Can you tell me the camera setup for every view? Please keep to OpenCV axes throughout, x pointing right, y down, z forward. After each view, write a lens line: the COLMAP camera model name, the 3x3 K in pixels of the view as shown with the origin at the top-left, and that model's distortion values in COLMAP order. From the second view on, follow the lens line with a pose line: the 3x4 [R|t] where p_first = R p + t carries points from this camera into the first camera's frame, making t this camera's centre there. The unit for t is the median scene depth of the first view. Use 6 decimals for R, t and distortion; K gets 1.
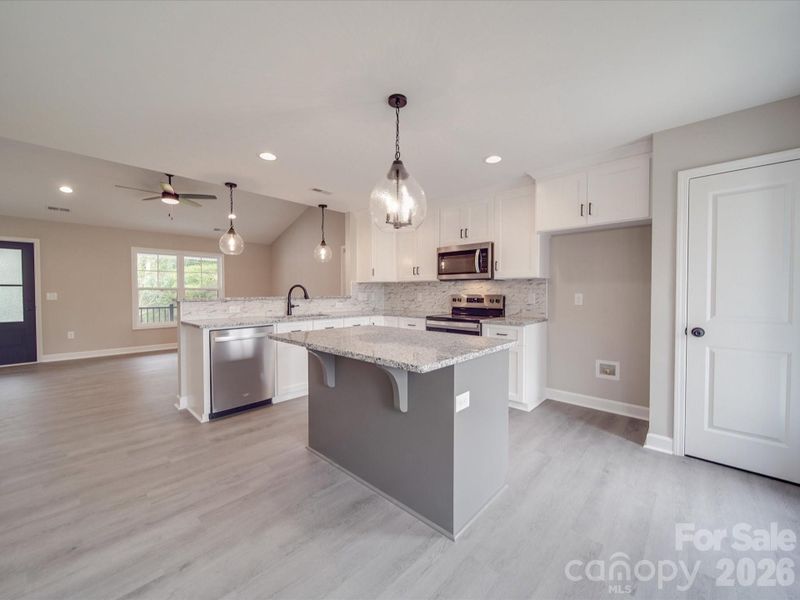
lens RADIAL K [[319.7, 0, 400.3], [0, 319.7, 300.6], [0, 0, 1]] dist [0.002548, -0.002307]
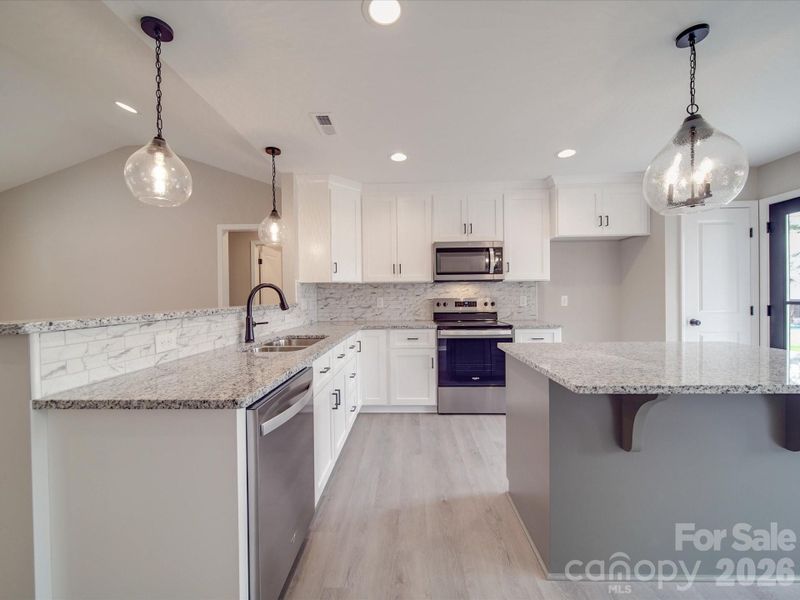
lens RADIAL K [[319.7, 0, 400.4], [0, 319.7, 299.2], [0, 0, 1]] dist [0.002548, -0.002307]
pose [[0.747430, -0.014800, 0.664176, -0.519174], [0.028853, 0.999532, -0.010197, -0.012027], [-0.663714, 0.026784, 0.747507, 0.463120]]
